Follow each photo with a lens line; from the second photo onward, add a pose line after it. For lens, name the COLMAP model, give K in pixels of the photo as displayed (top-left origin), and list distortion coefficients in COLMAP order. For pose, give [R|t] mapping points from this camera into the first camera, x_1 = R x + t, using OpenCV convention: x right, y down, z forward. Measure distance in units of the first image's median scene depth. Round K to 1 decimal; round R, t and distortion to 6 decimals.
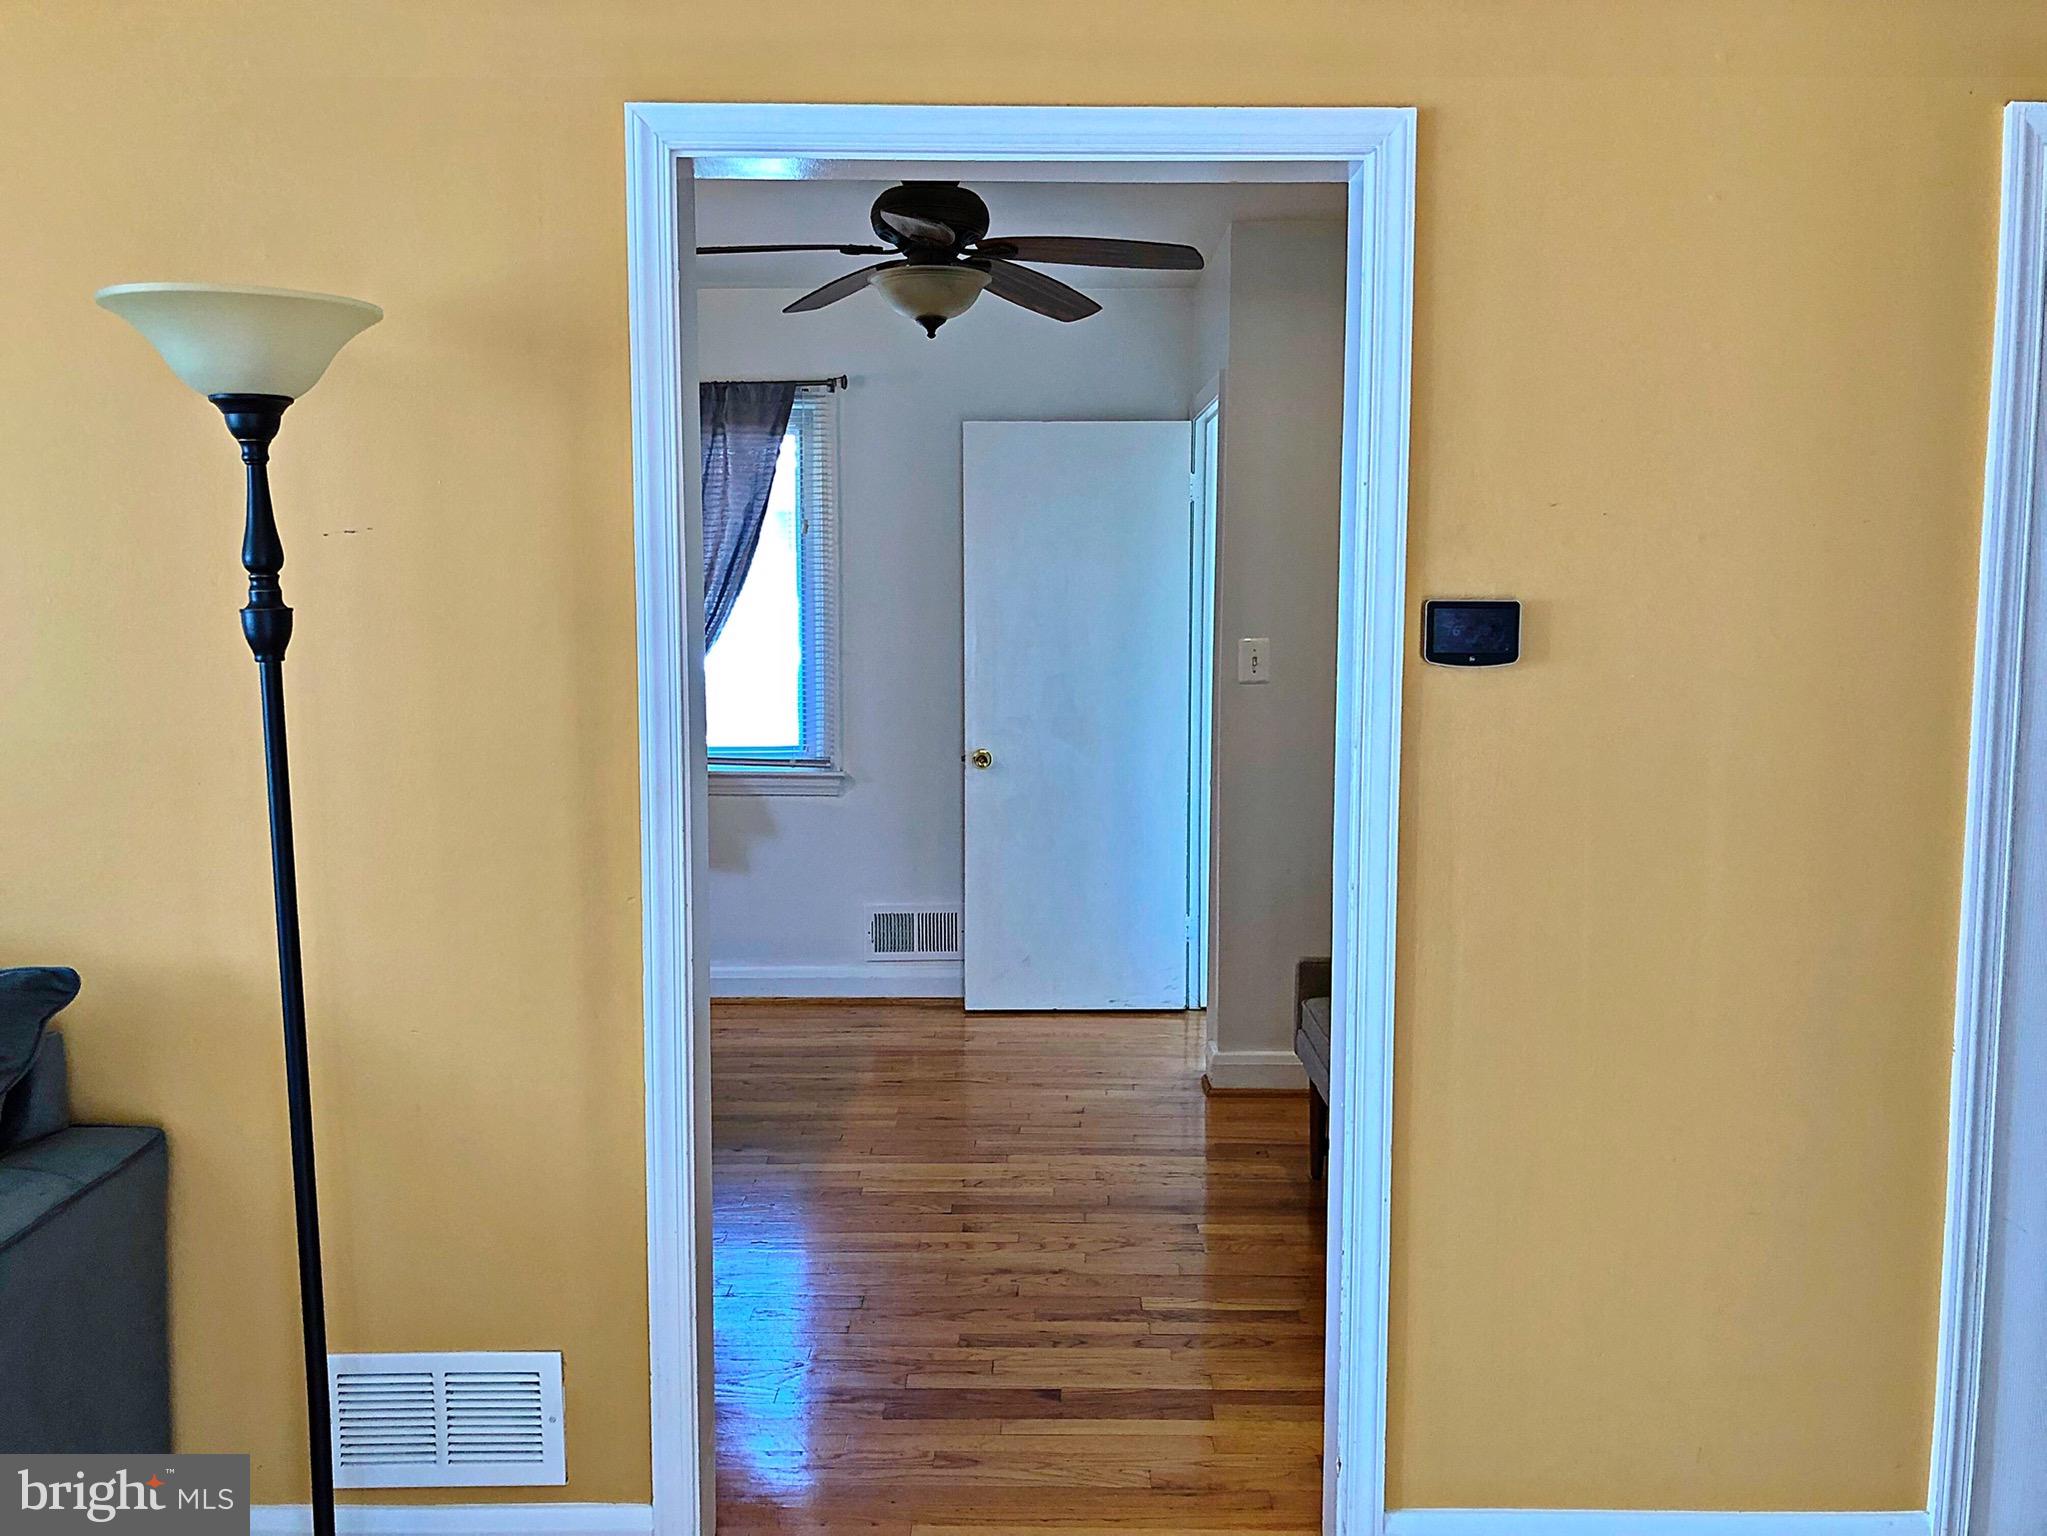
lens RADIAL K [[1686.5, 0, 1057.5], [0, 1686.5, 751.7], [0, 0, 1]] dist [0.006041, 0.008842]
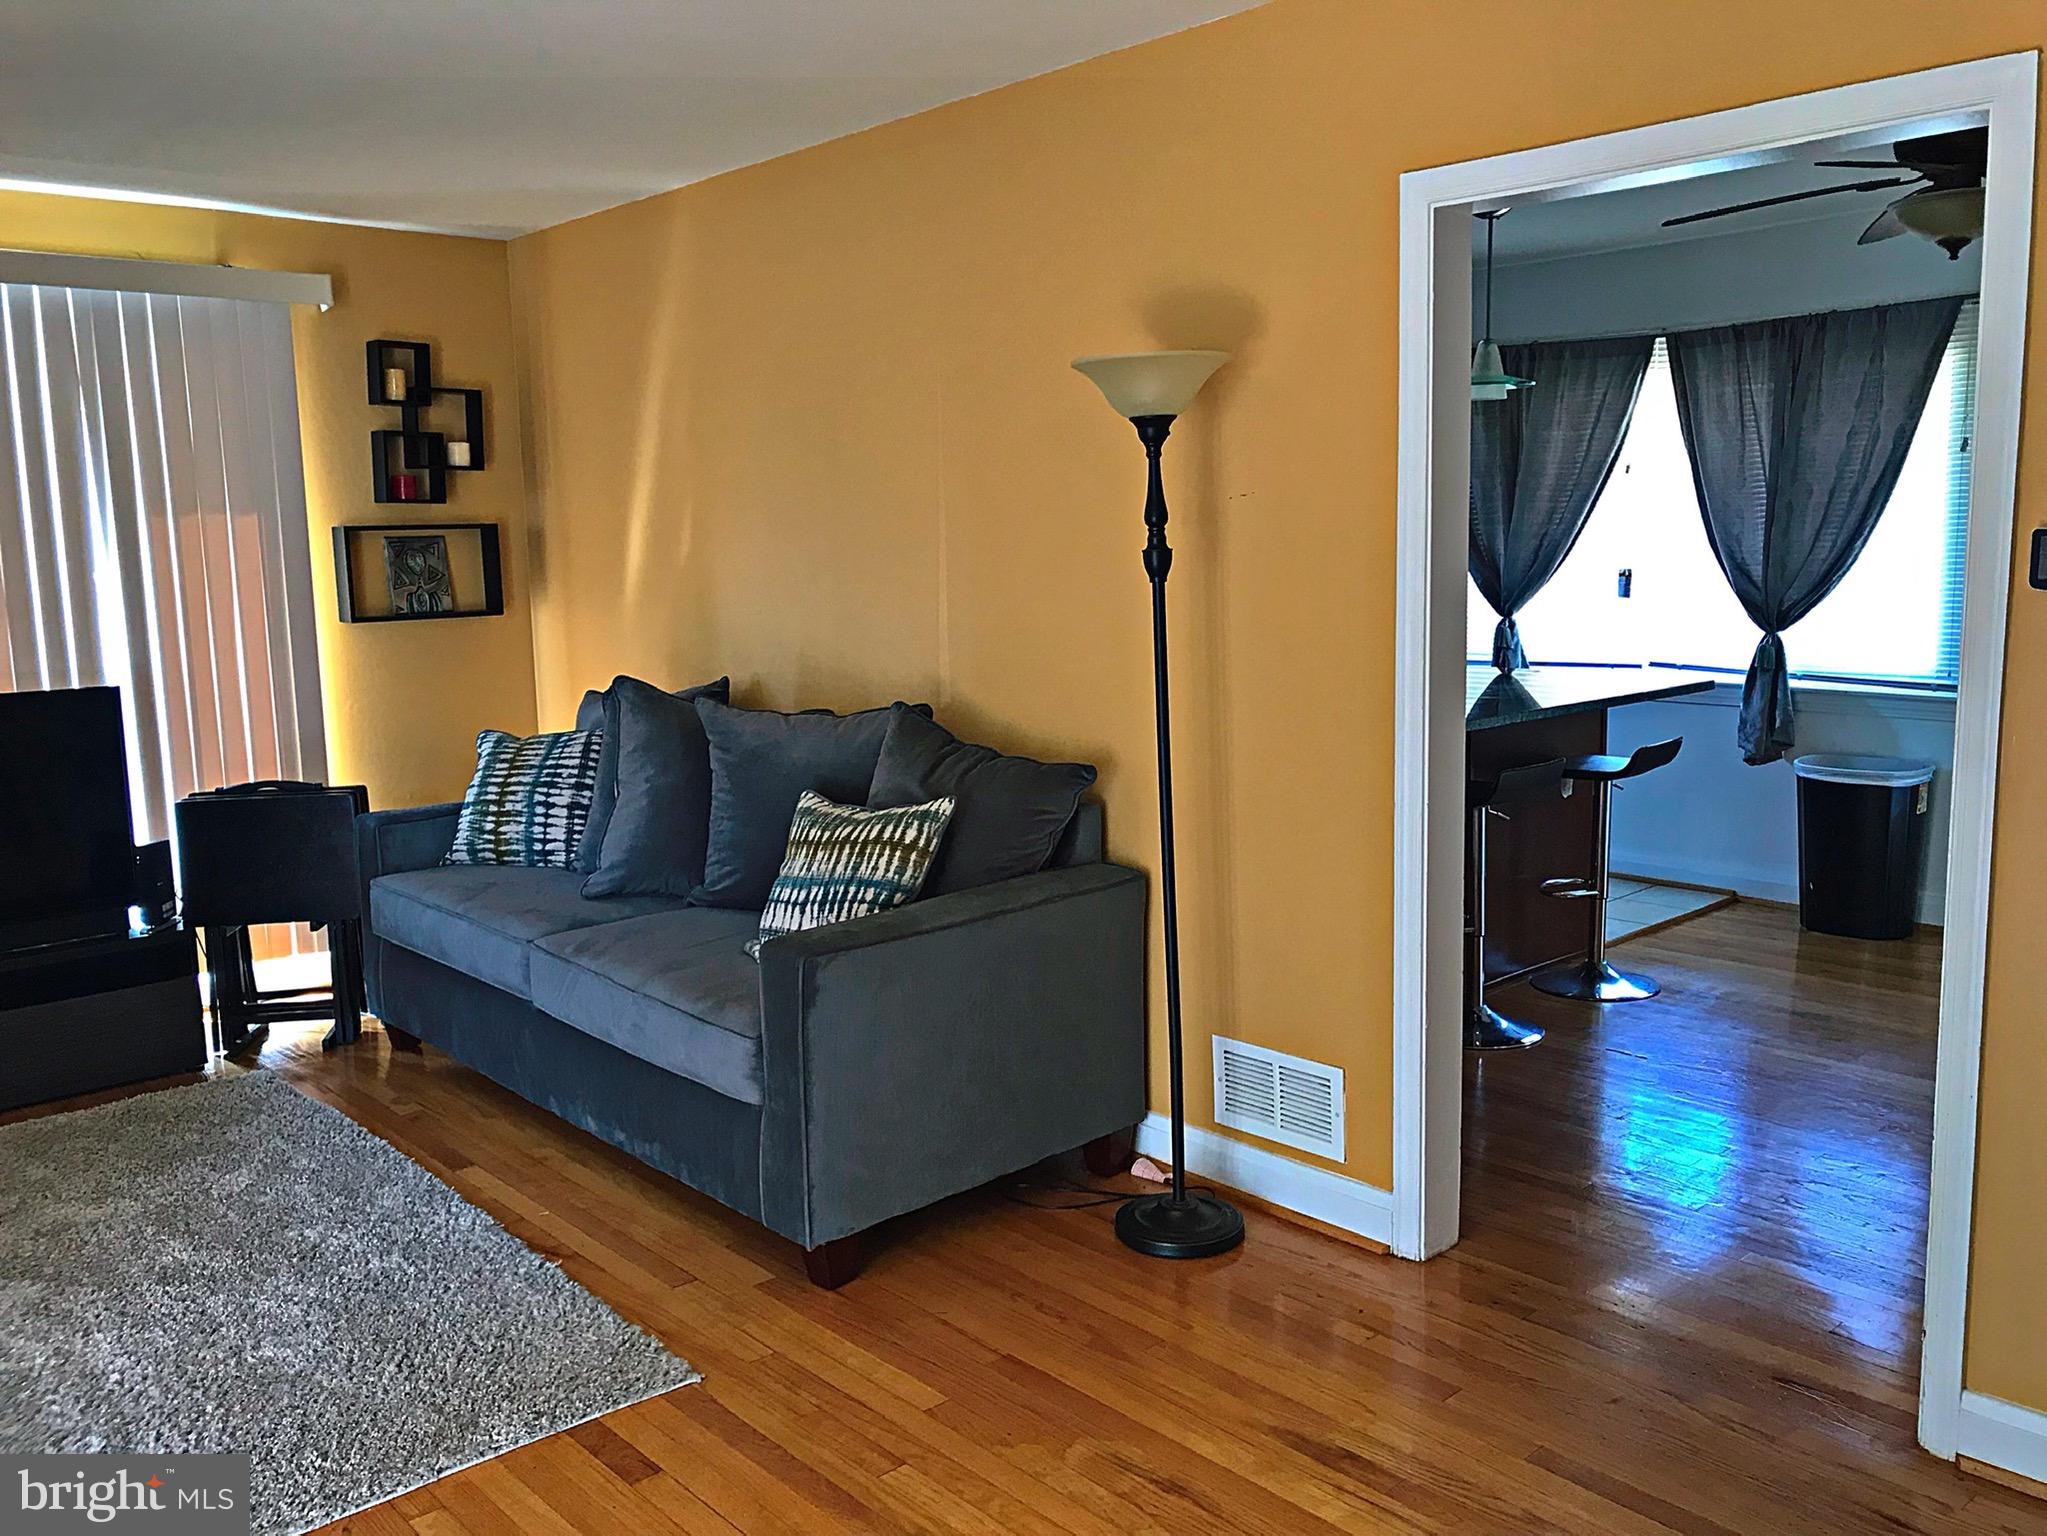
lens RADIAL K [[1666.2, 0, 1031.8], [0, 1666.2, 768.7], [0, 0, 1]] dist [0.007188, 0.004086]
pose [[0.653512, 0.090496, -0.751487, 0.246576], [-0.046740, 0.995757, 0.079266, 0.001448], [0.755471, -0.016676, 0.654969, -0.049990]]
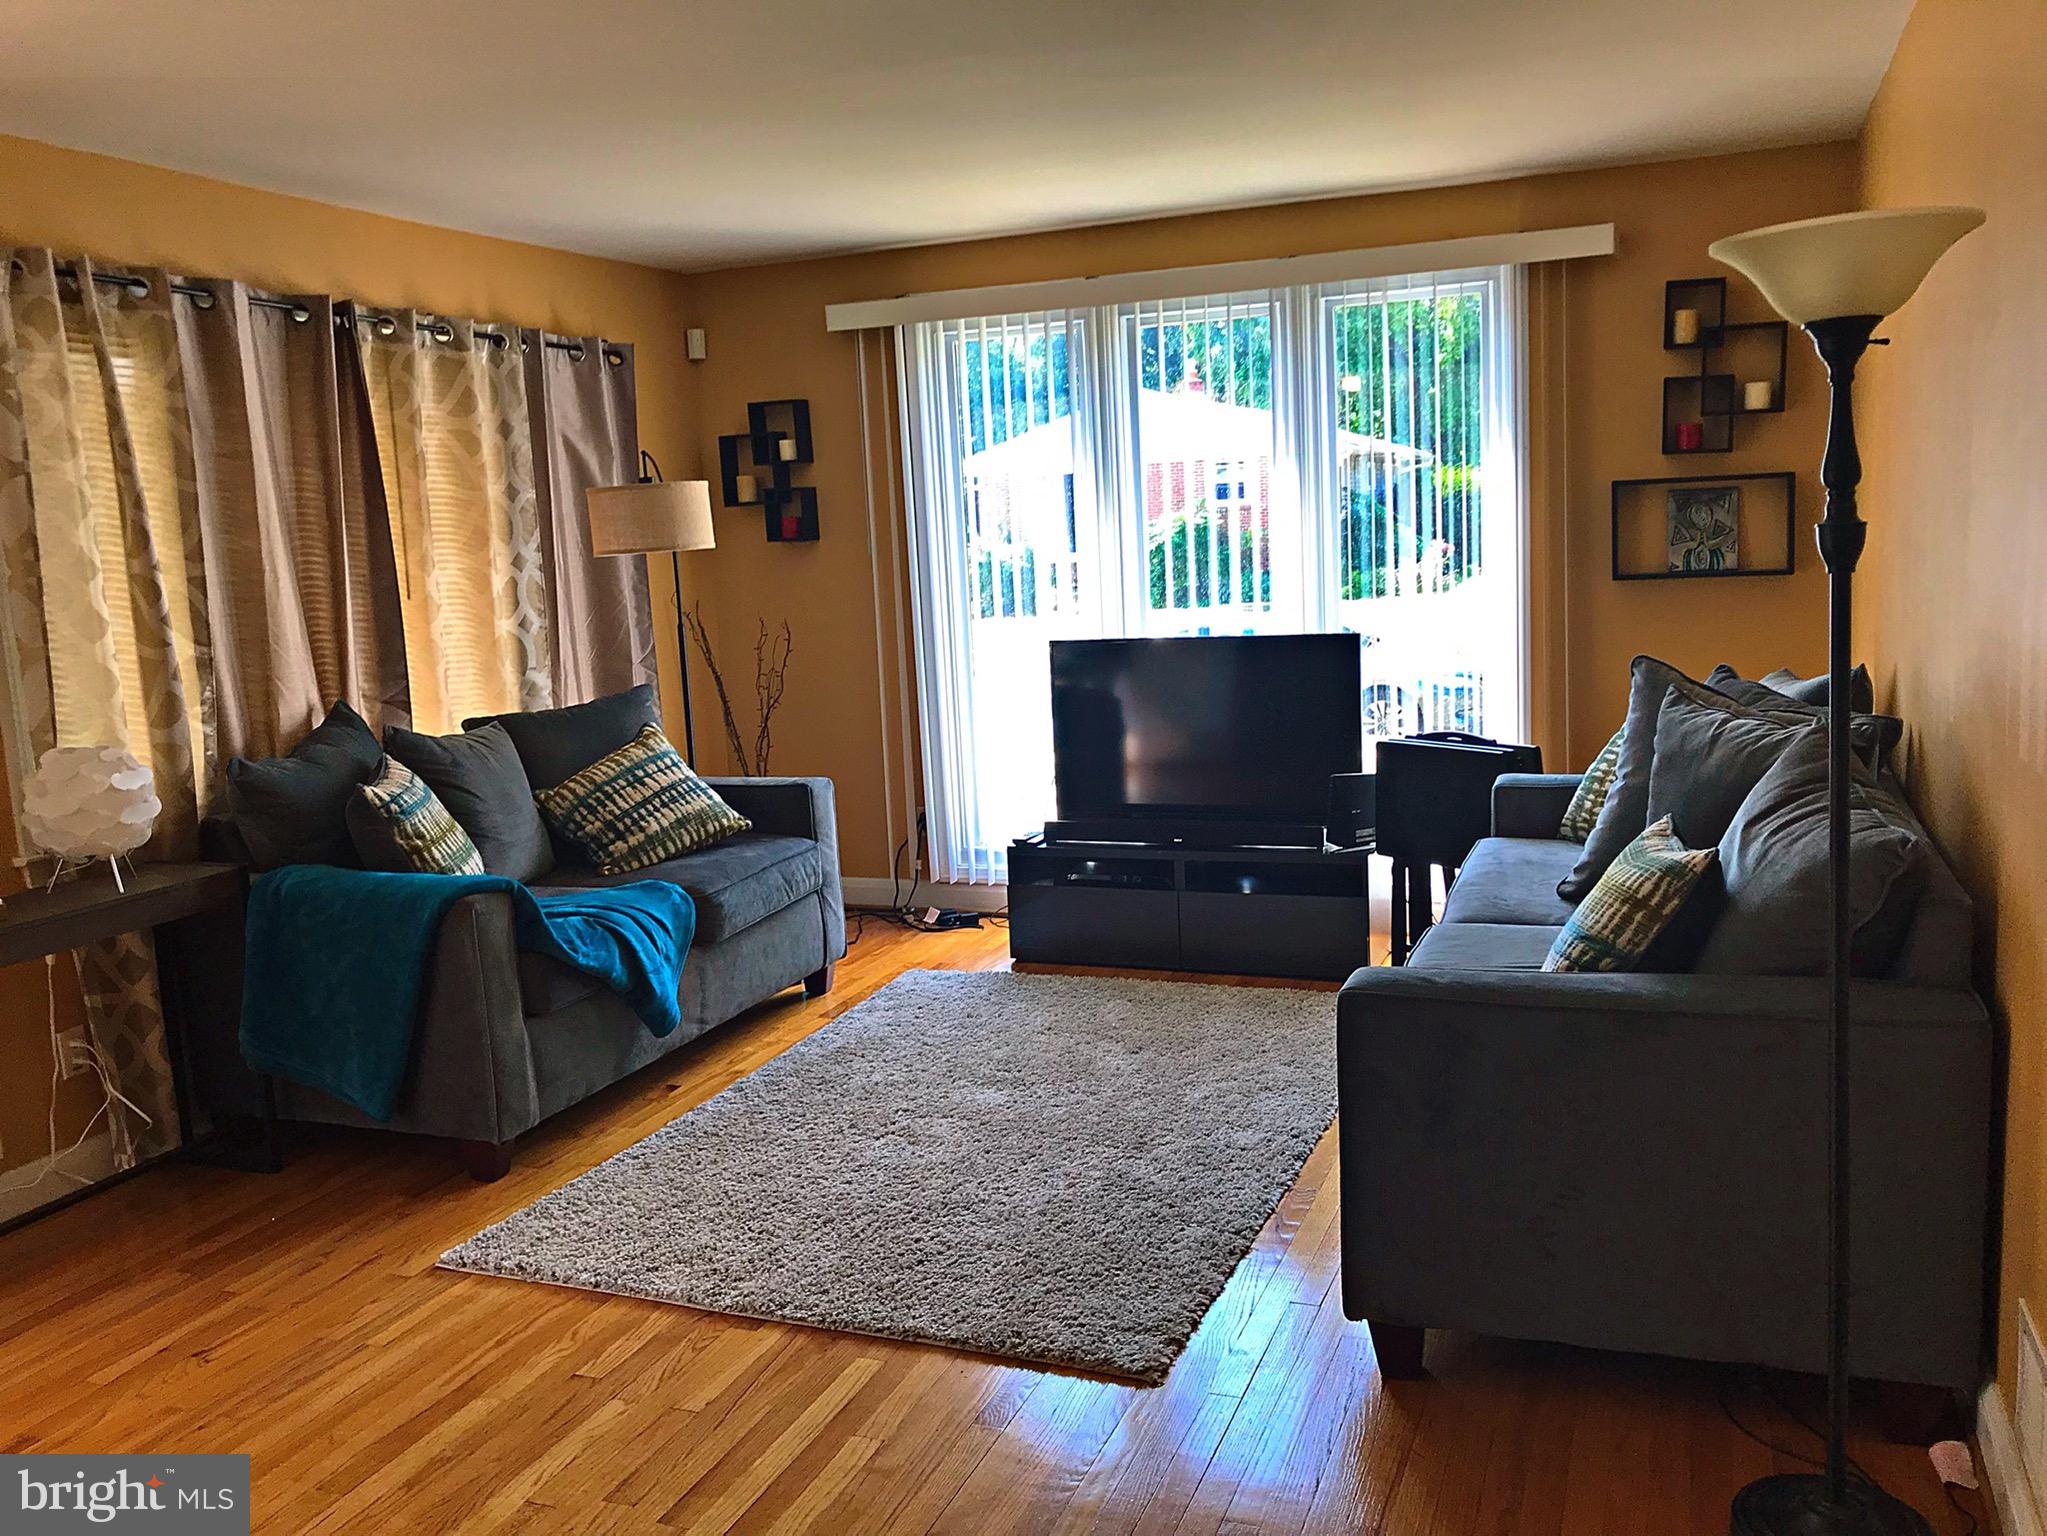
lens RADIAL K [[1666.2, 0, 1031.8], [0, 1666.2, 768.7], [0, 0, 1]] dist [0.007188, 0.004086]
pose [[-0.387345, 0.146621, -0.910201, 0.255931], [-0.042822, 0.983346, 0.176627, -0.035471], [0.920940, 0.107392, -0.374616, 0.347658]]
